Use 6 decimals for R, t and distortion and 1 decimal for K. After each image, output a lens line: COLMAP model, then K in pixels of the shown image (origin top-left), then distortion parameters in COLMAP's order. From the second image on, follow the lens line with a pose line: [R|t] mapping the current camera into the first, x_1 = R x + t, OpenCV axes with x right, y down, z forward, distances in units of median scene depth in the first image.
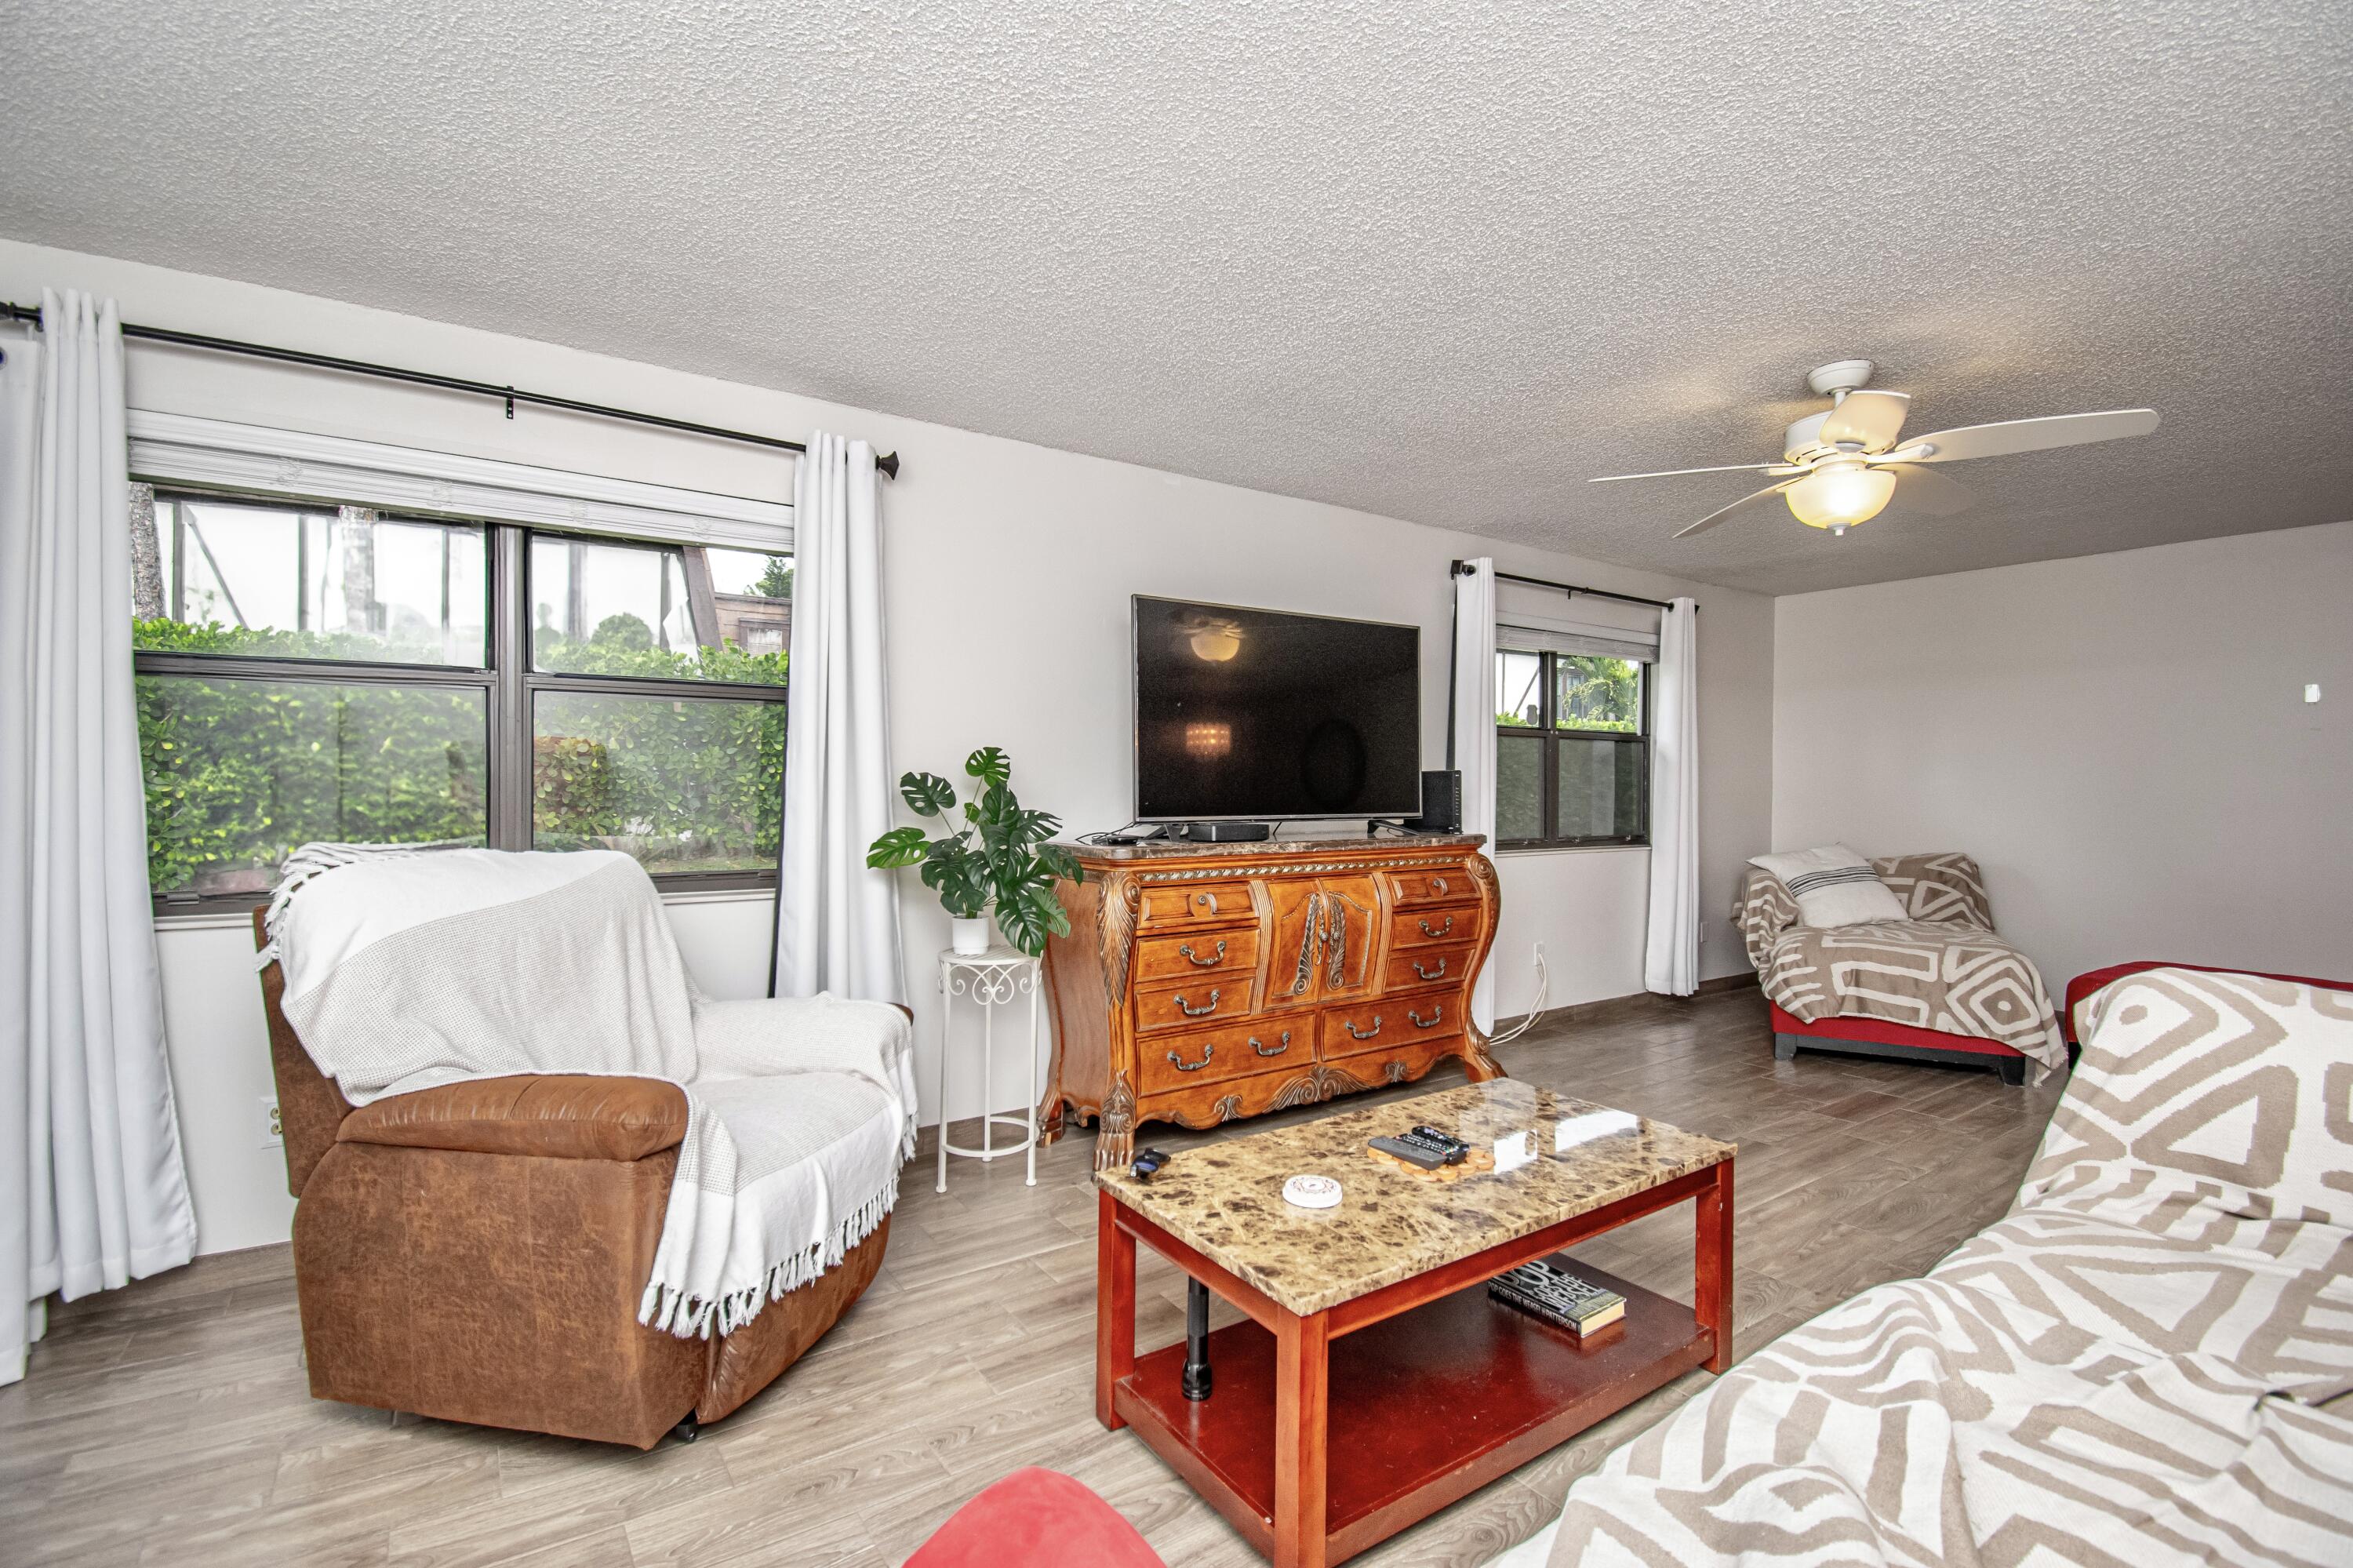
lens RADIAL K [[1046.1, 0, 1182.5], [0, 1046.1, 787.8], [0, 0, 1]] dist [0.019250, -0.024843]
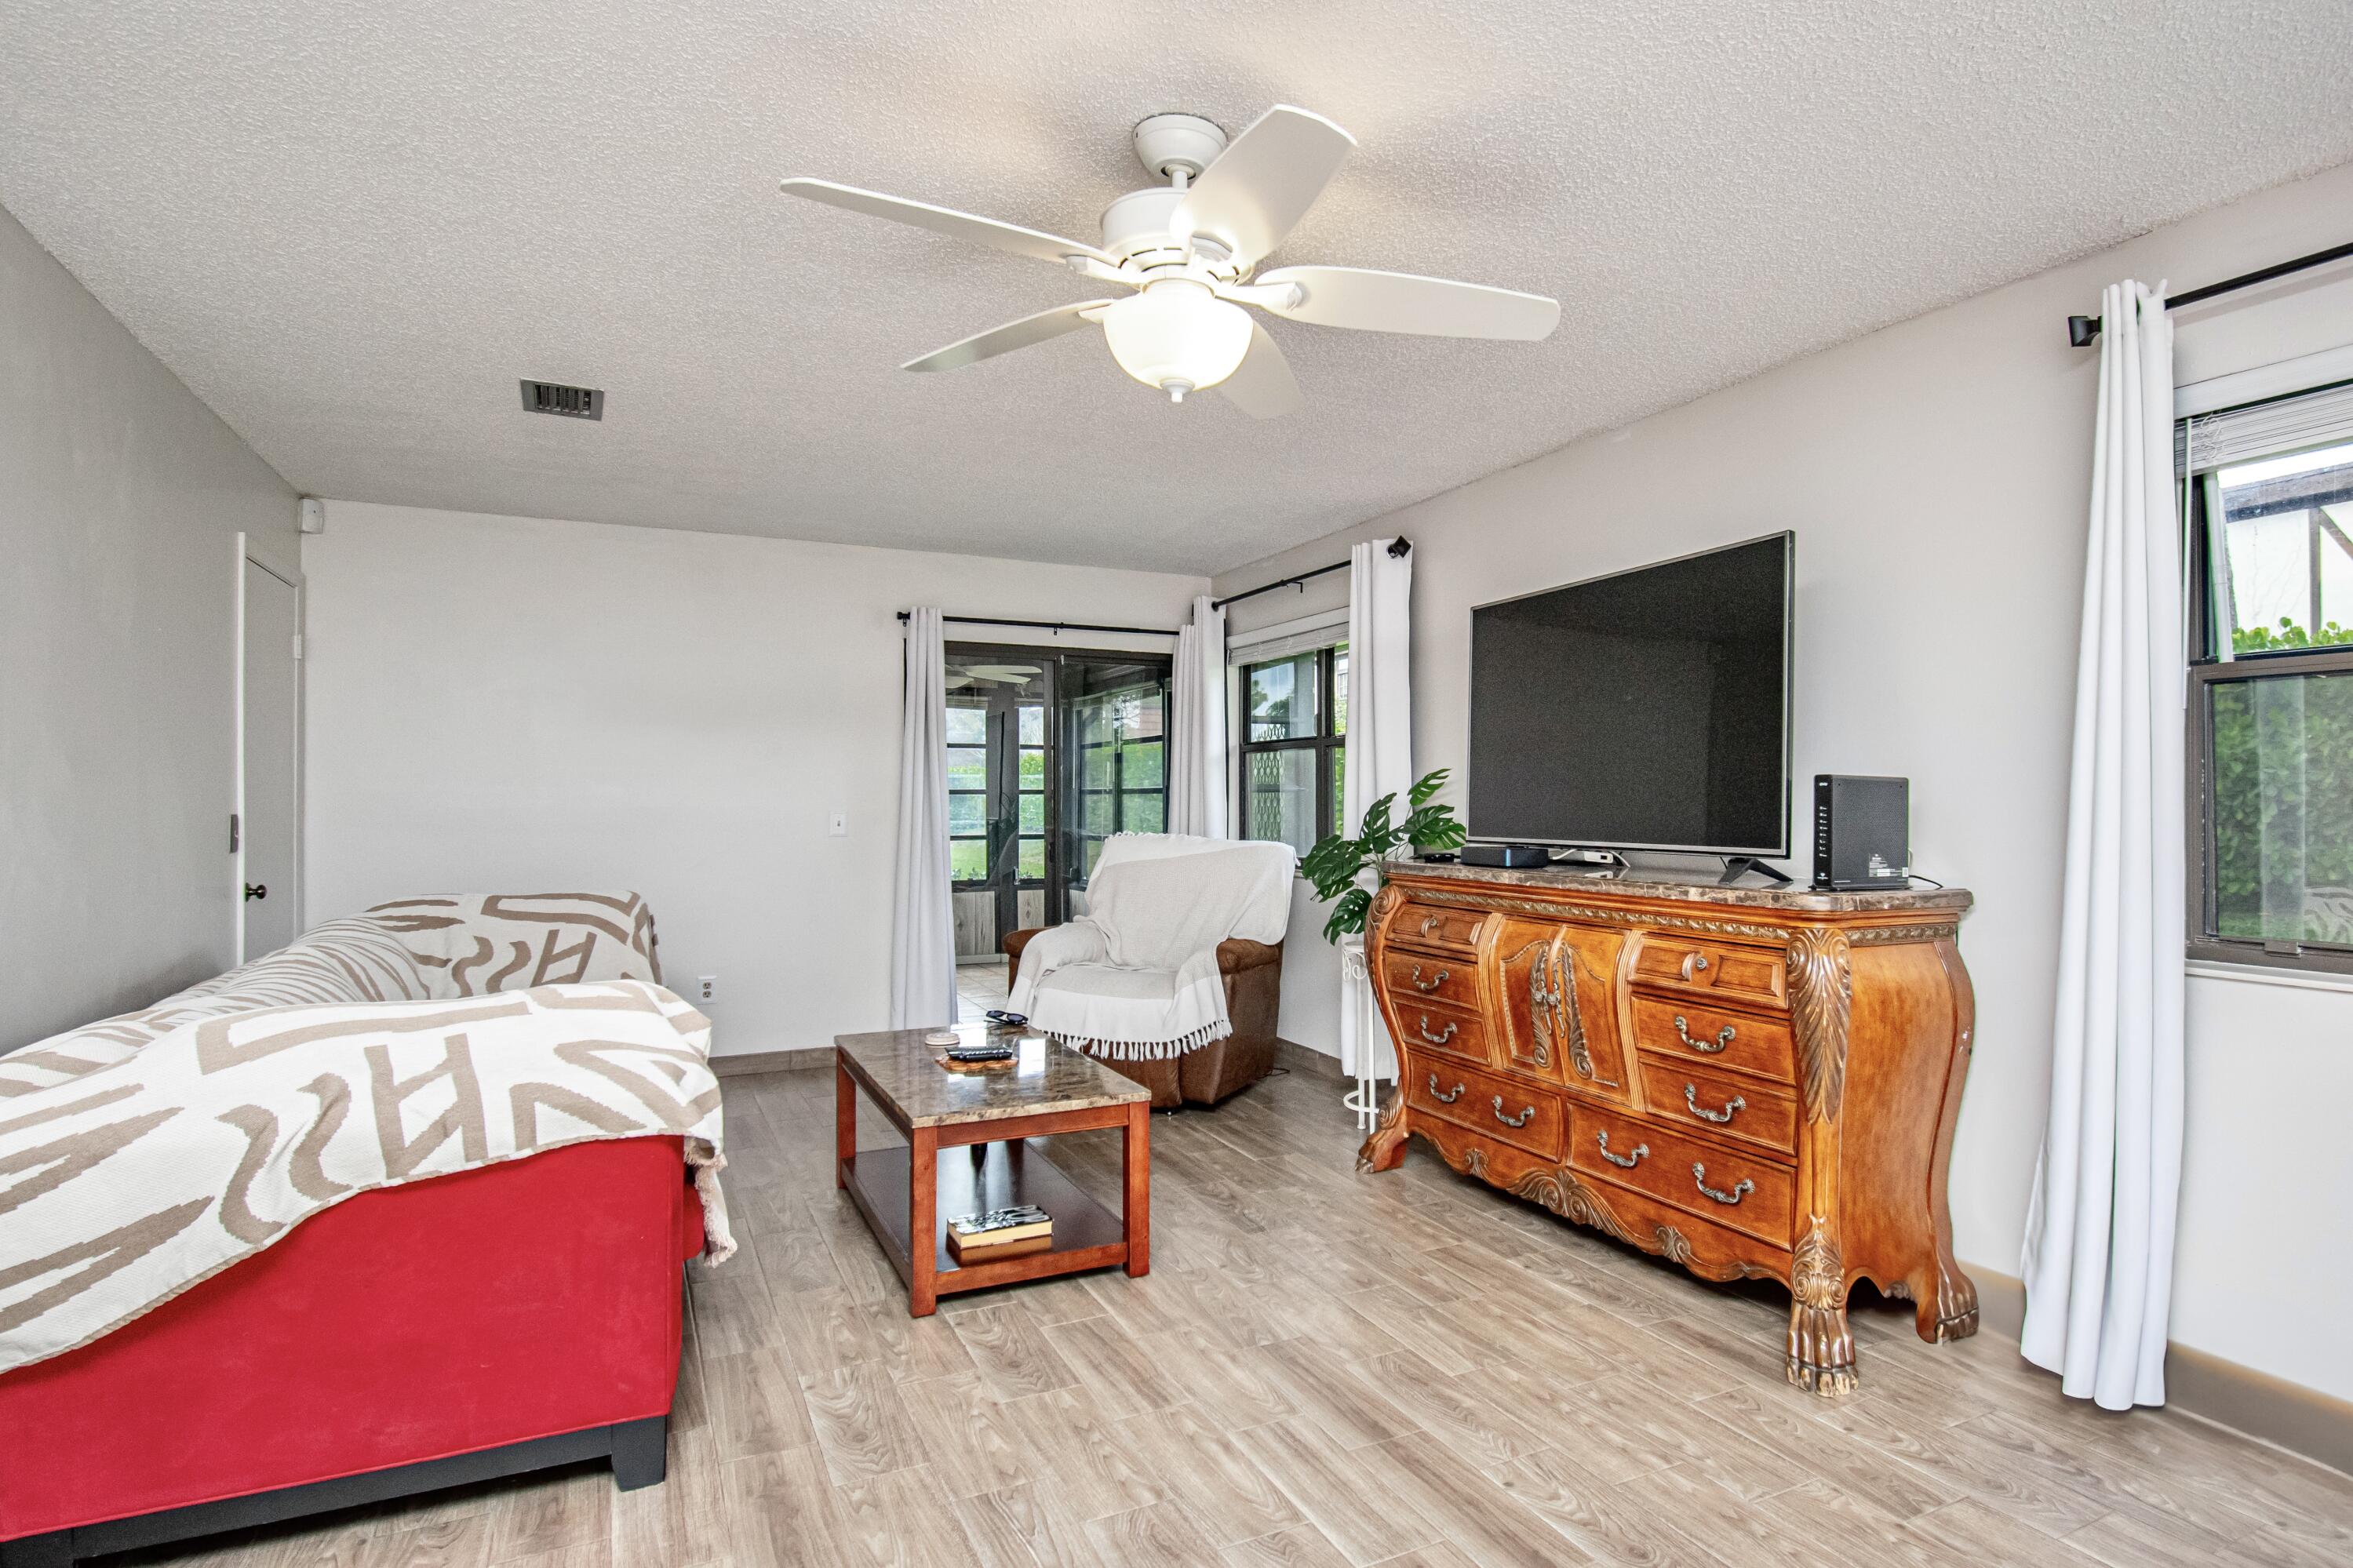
lens RADIAL K [[1280.8, 0, 1298.8], [0, 1280.8, 790.1], [0, 0, 1]] dist [-0.003161, -0.008378]
pose [[-0.109950, -0.012477, -0.993859, 1.110074], [-0.004674, 0.999917, -0.012036, 0.001200], [0.993926, 0.003321, -0.109999, 0.936579]]
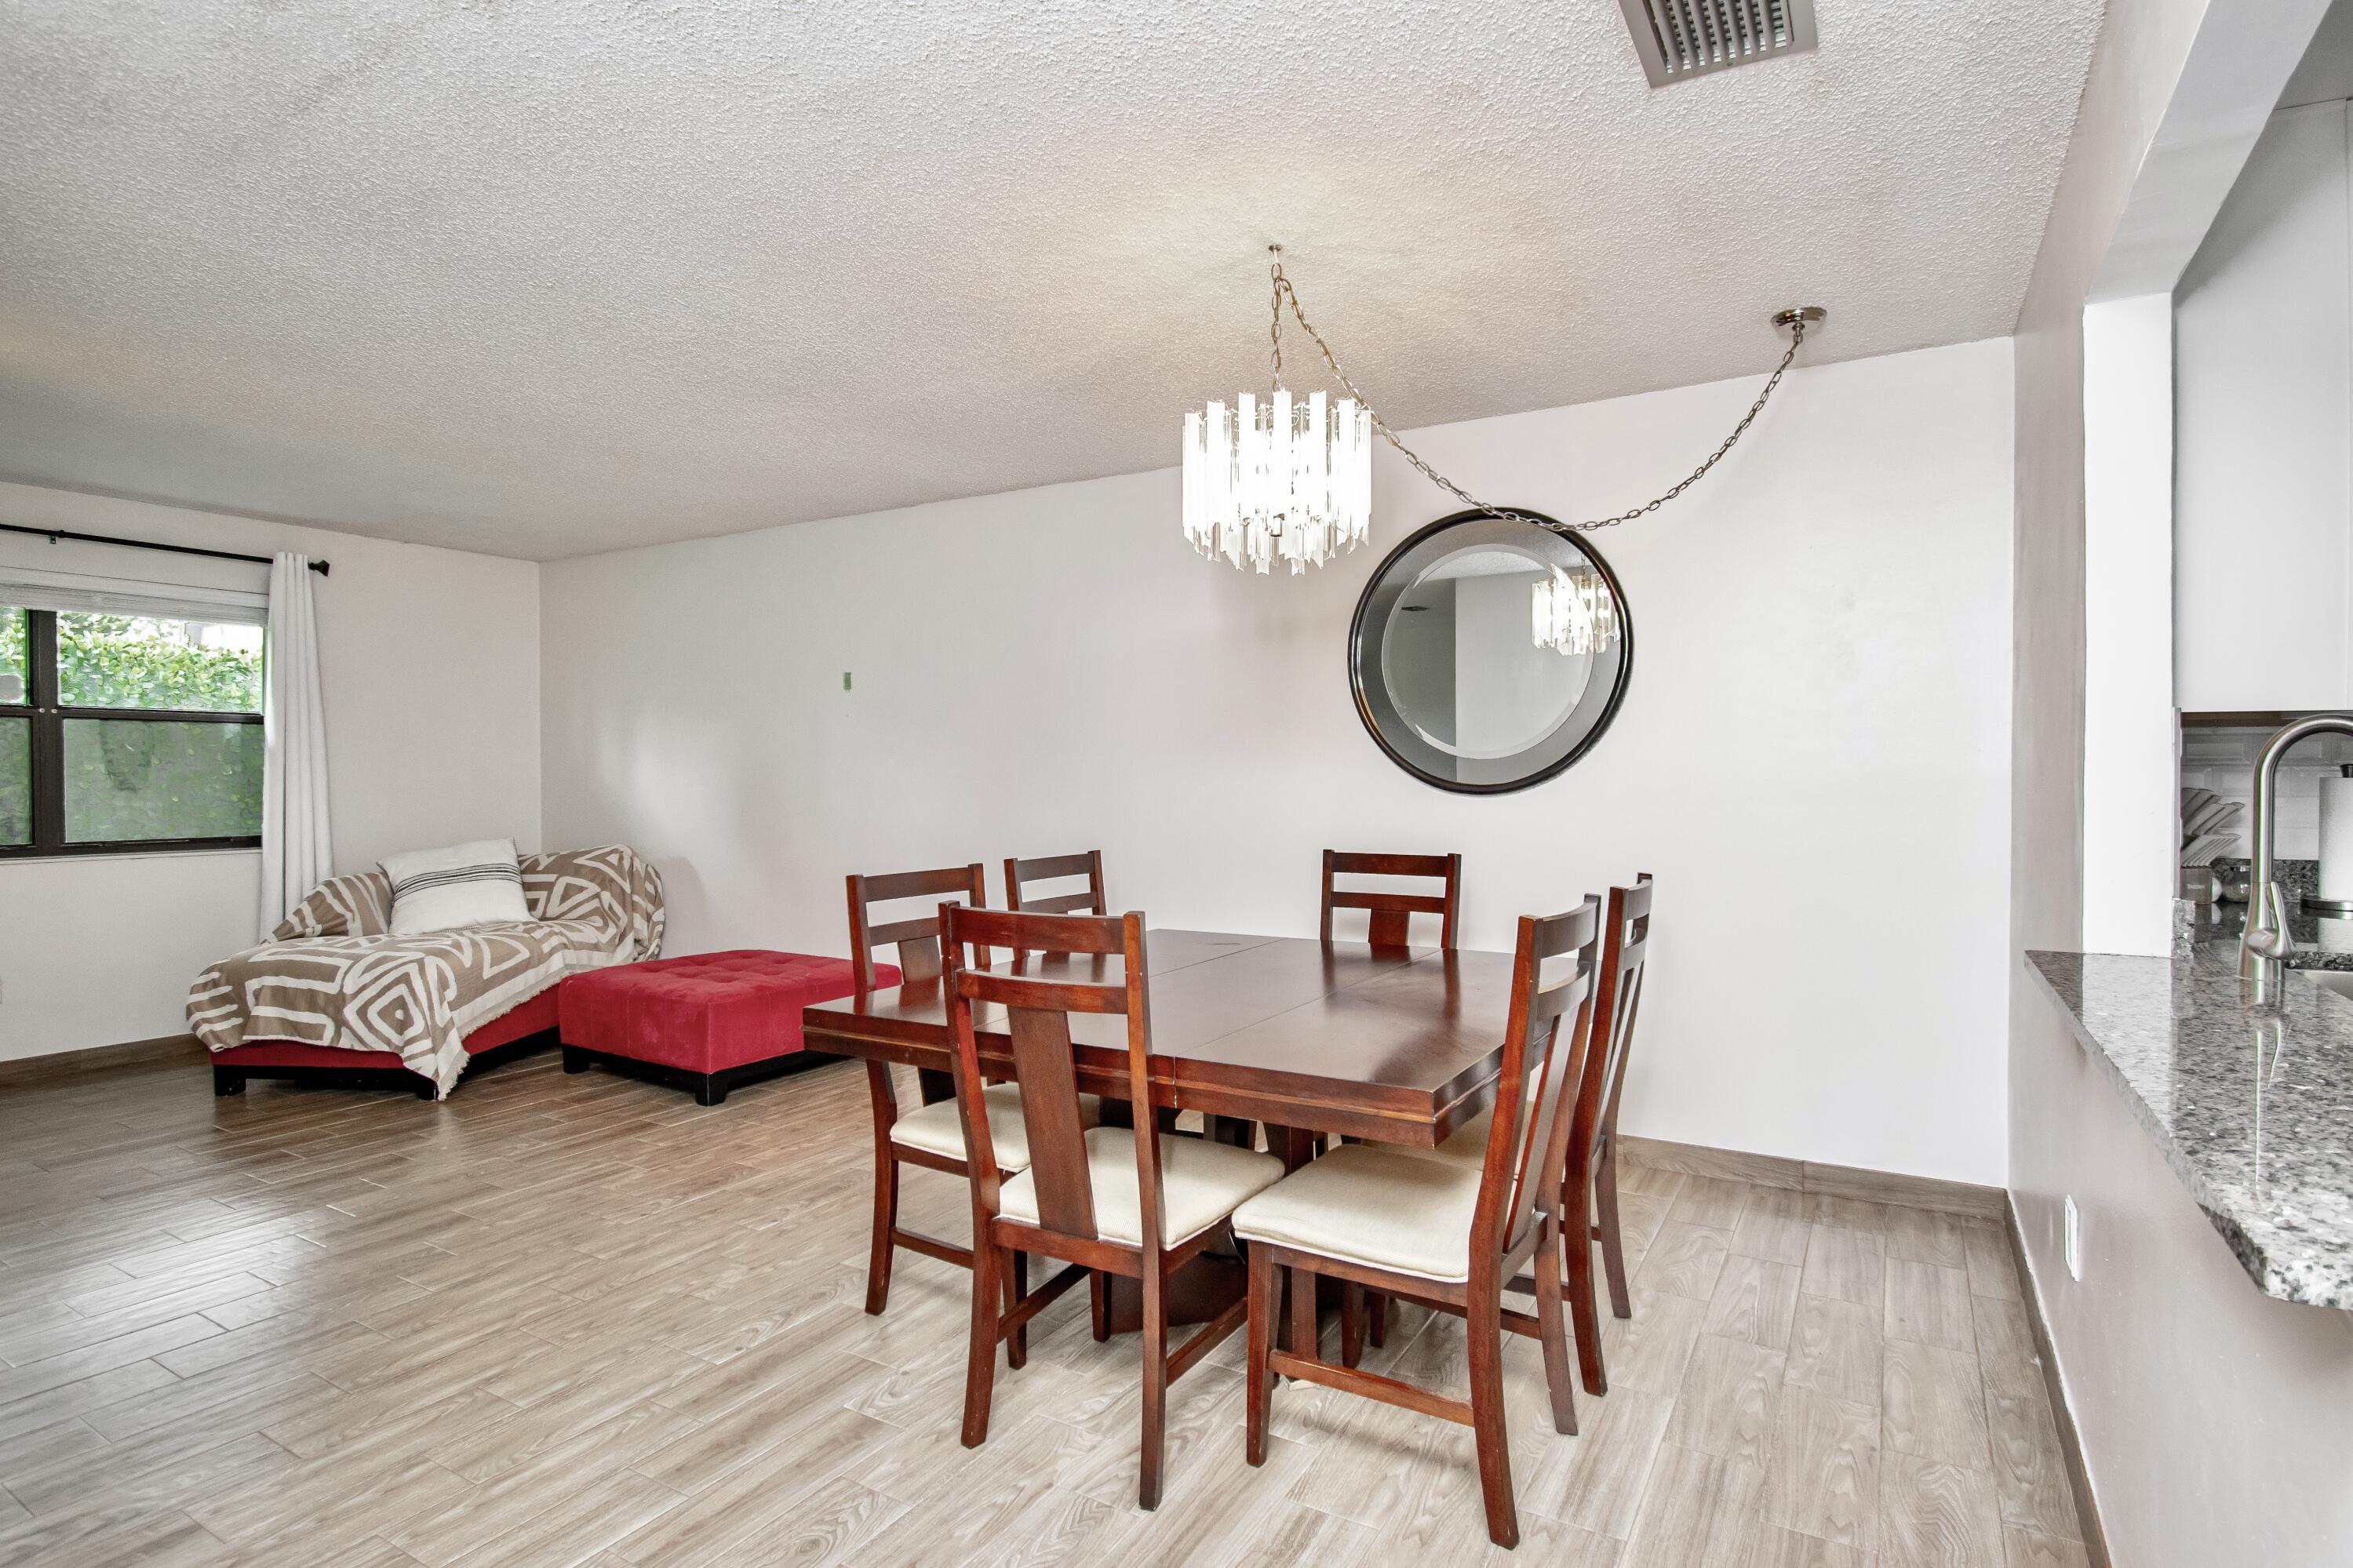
lens RADIAL K [[1166.1, 0, 1176.5], [0, 1166.1, 784.0], [0, 0, 1]] dist [0.000339, -0.000309]
pose [[0.904224, -0.014227, 0.426821, 1.128917], [0.010990, 0.999889, 0.010047, 0.004644], [-0.426917, -0.004393, 0.904280, -0.244866]]
